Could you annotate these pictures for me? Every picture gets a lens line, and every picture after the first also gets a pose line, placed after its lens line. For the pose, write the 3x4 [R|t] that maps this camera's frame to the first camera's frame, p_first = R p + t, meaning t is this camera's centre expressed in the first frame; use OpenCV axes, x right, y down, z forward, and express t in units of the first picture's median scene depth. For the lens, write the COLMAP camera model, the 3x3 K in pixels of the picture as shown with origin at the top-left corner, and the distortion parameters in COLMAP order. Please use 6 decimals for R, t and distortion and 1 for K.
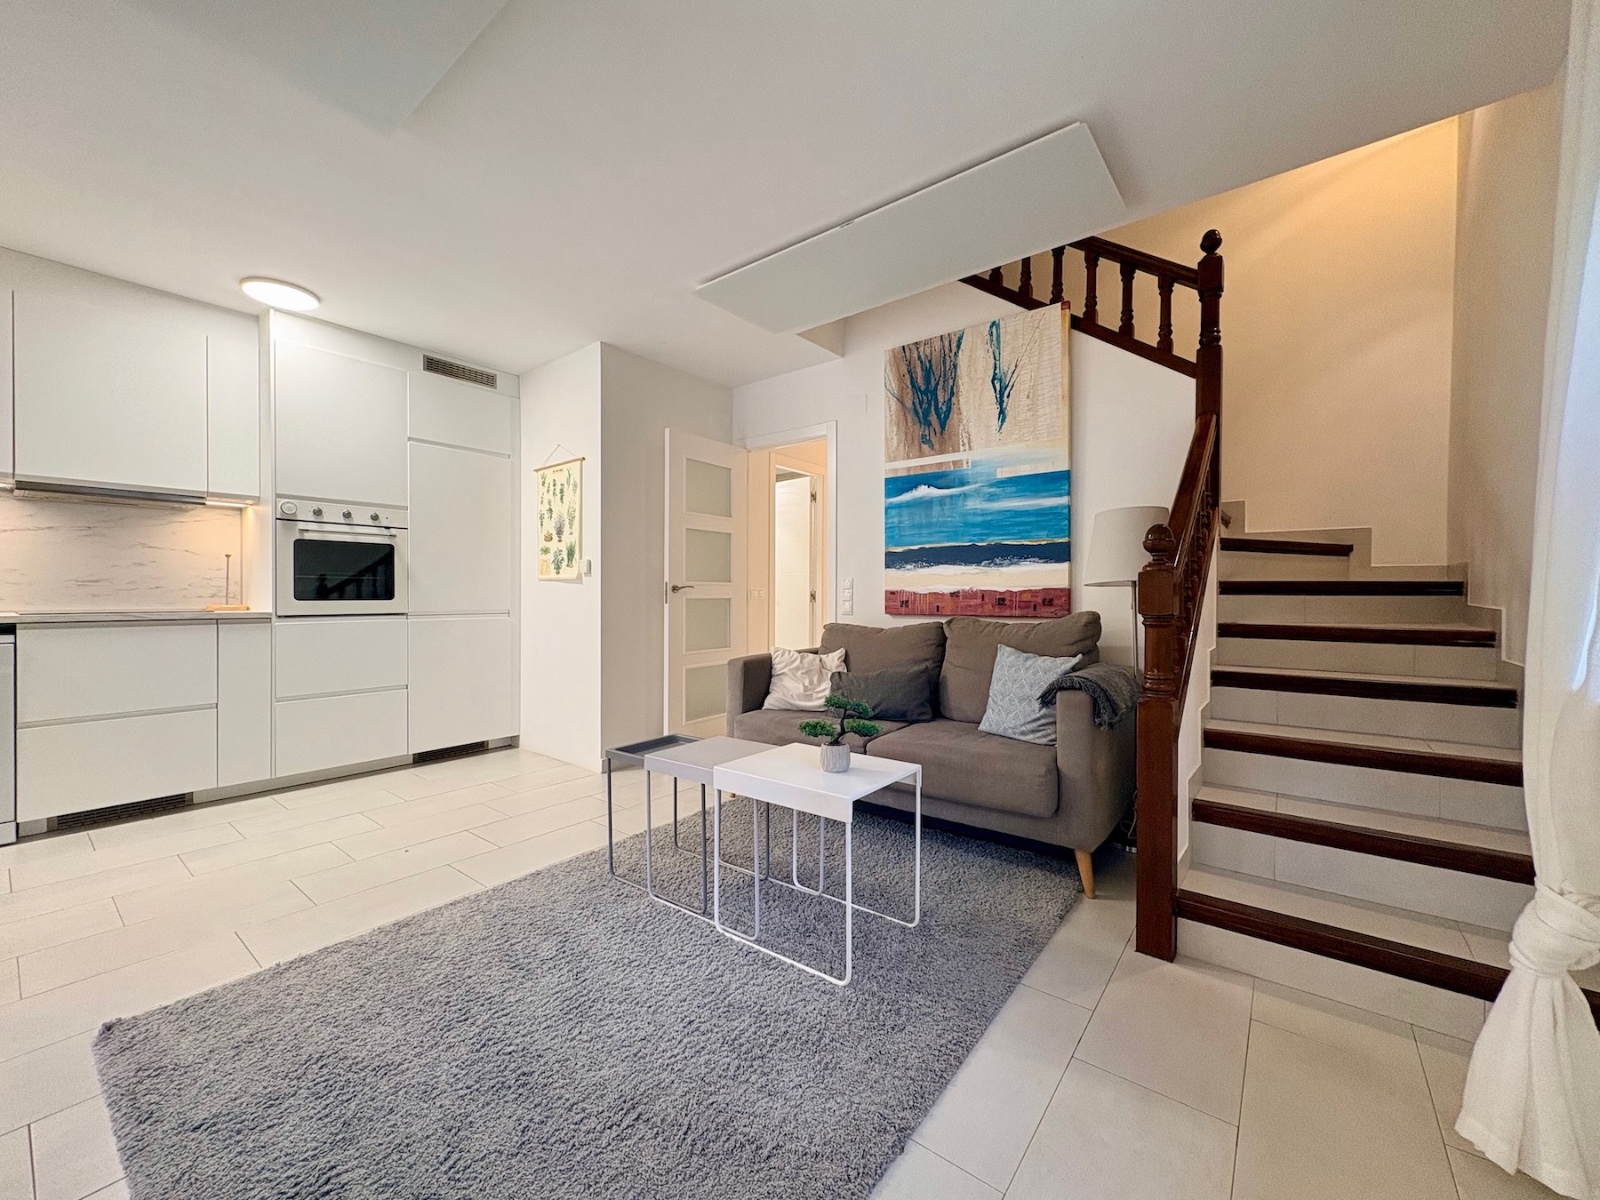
lens RADIAL K [[635.3, 0, 800.7], [0, 635.3, 596.7], [0, 0, 1]] dist [-0.001266, 0.001044]
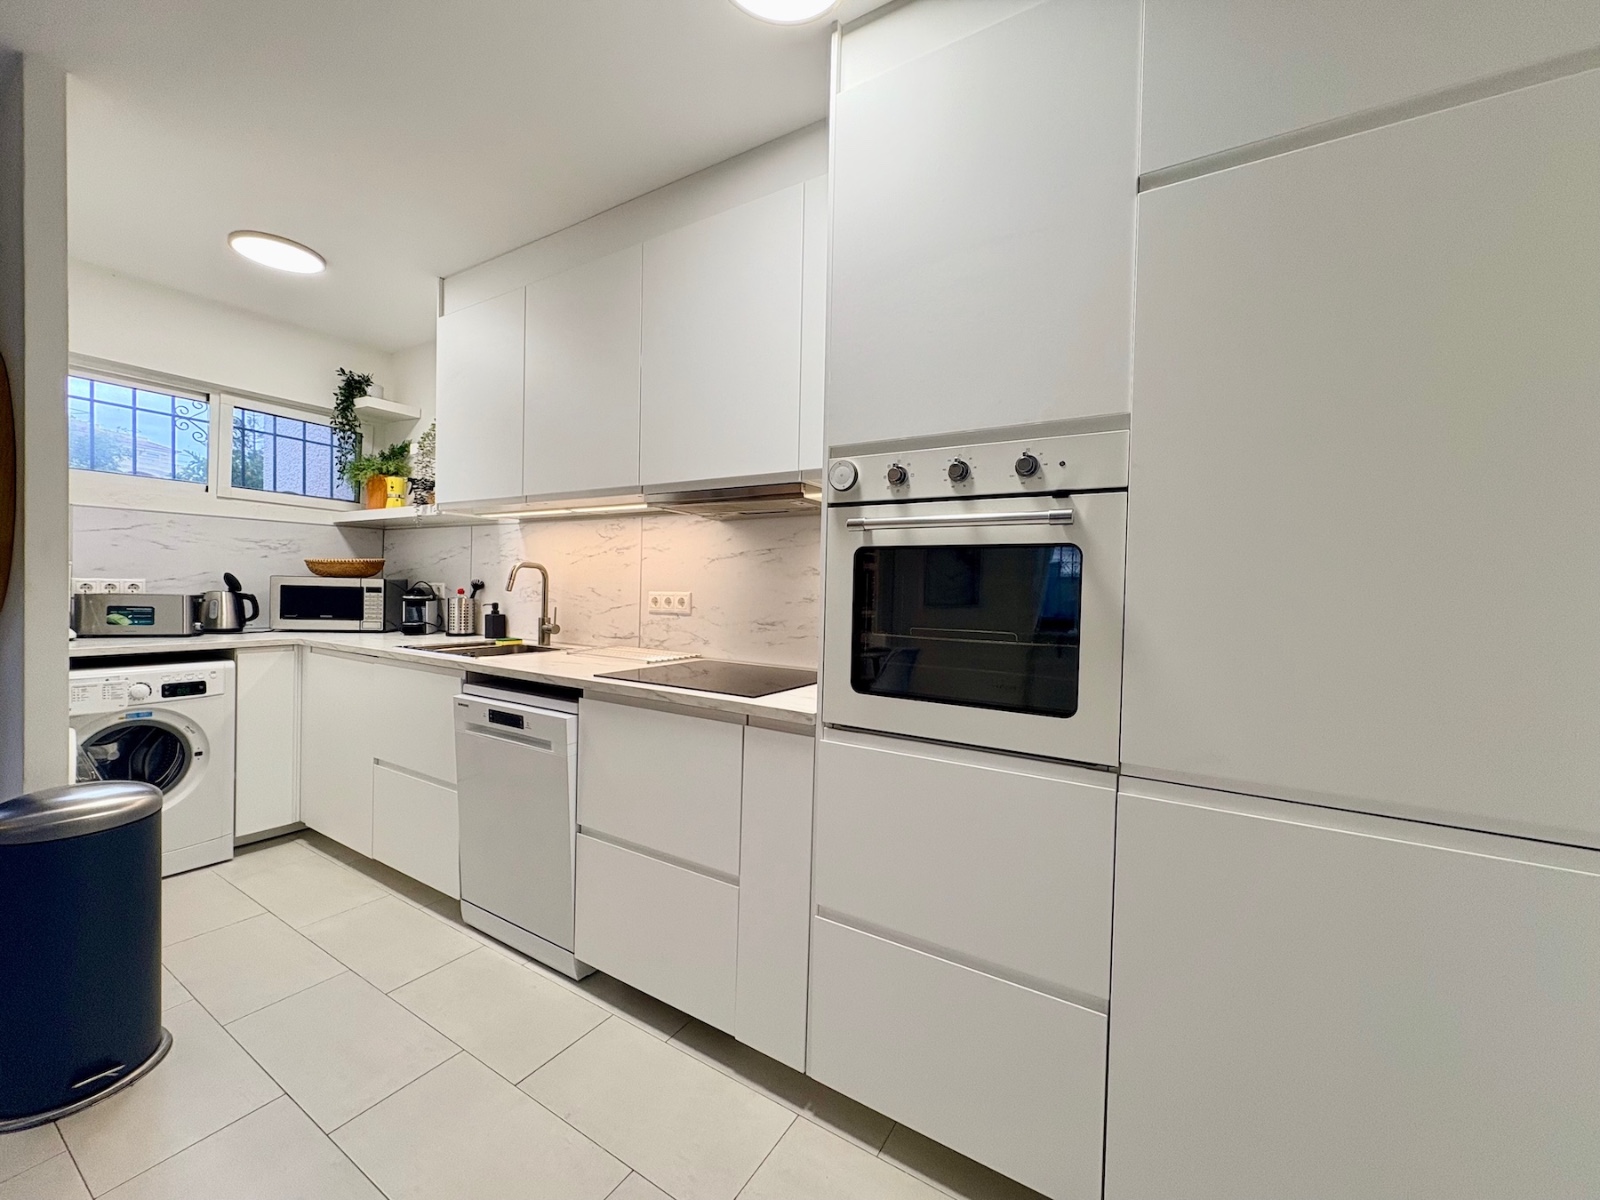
lens RADIAL K [[635.3, 0, 799.6], [0, 635.3, 598.7], [0, 0, 1]] dist [-0.001266, 0.001044]
pose [[0.110518, 0.017750, -0.993716, -0.376123], [-0.030574, 0.999428, 0.014451, -0.061314], [0.993404, 0.028785, 0.110997, 0.908557]]
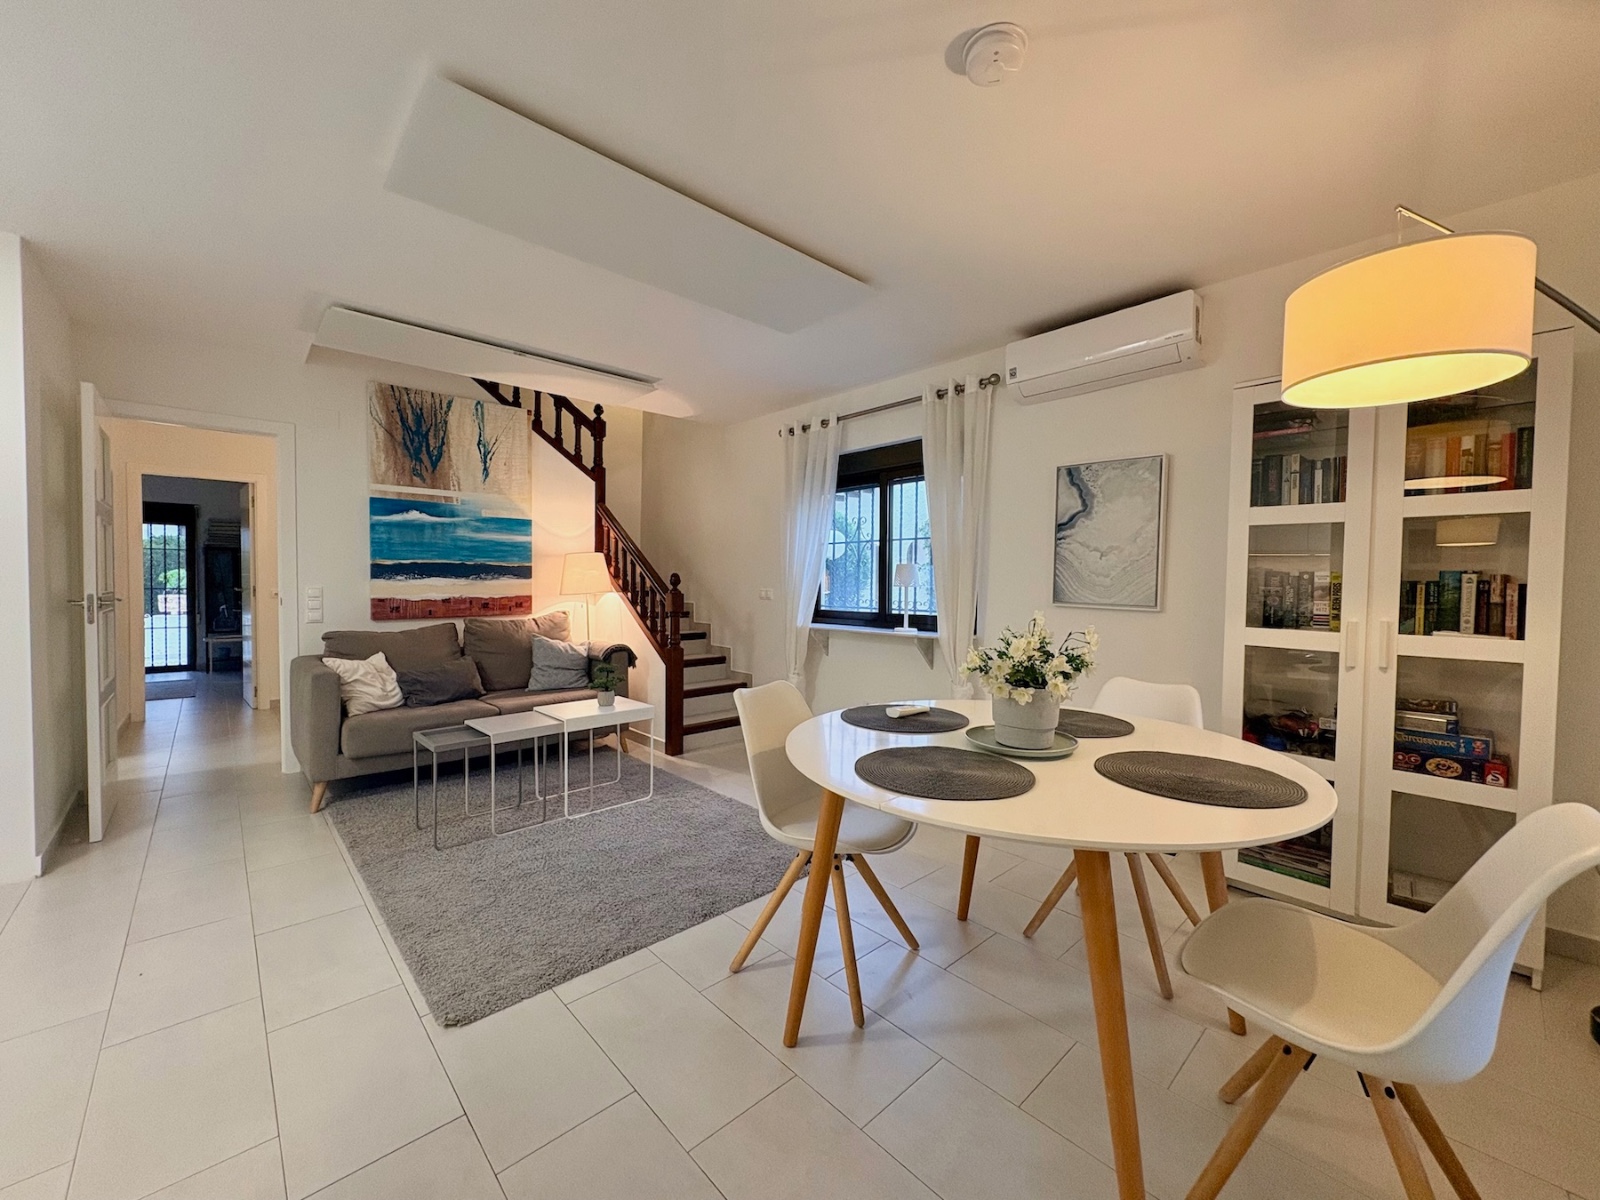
lens RADIAL K [[635.3, 0, 798.4], [0, 635.3, 597.1], [0, 0, 1]] dist [-0.001266, 0.001044]
pose [[0.163185, -0.024559, 0.986290, -0.936739], [-0.002952, 0.999674, 0.025380, -0.047323], [-0.986591, -0.007053, 0.163060, 0.092858]]
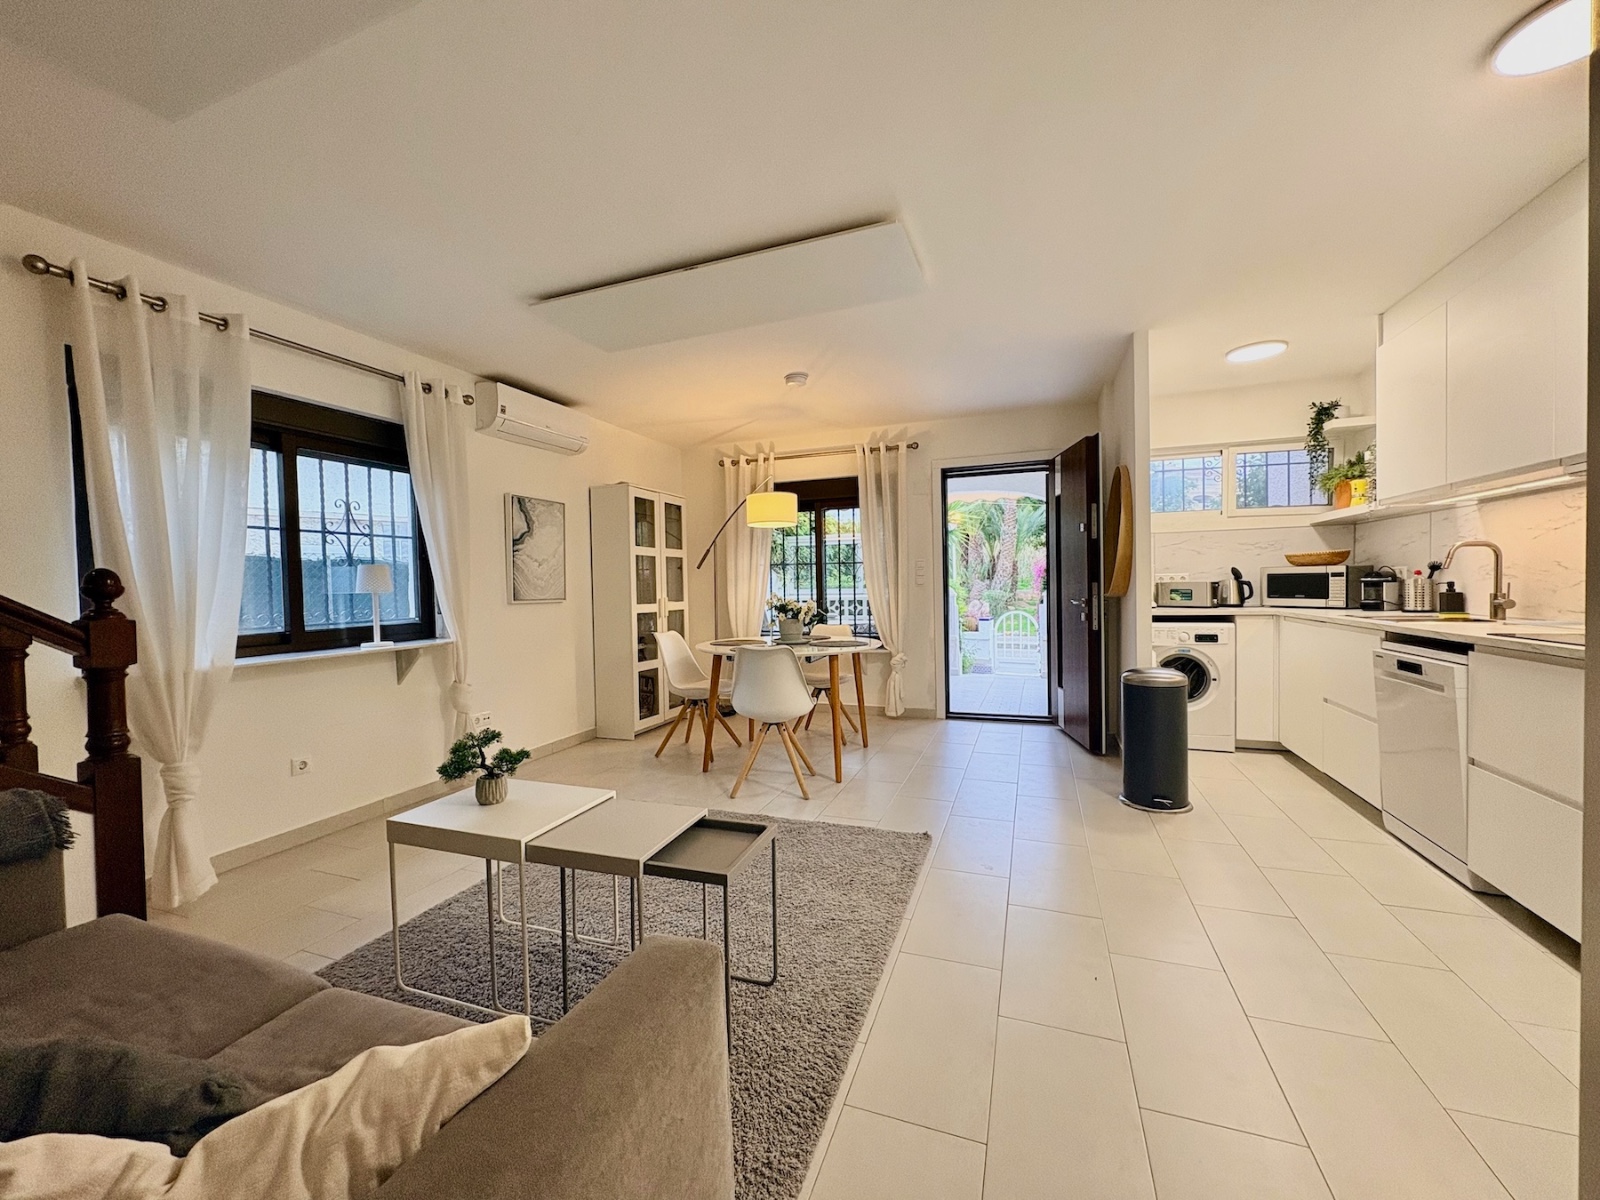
lens RADIAL K [[635.3, 0, 796.3], [0, 635.3, 601.8], [0, 0, 1]] dist [-0.001266, 0.001044]
pose [[-0.953149, 0.024667, -0.301495, -0.067494], [0.015544, 0.999347, 0.032620, -0.044804], [0.302103, 0.026405, -0.952910, 1.209381]]
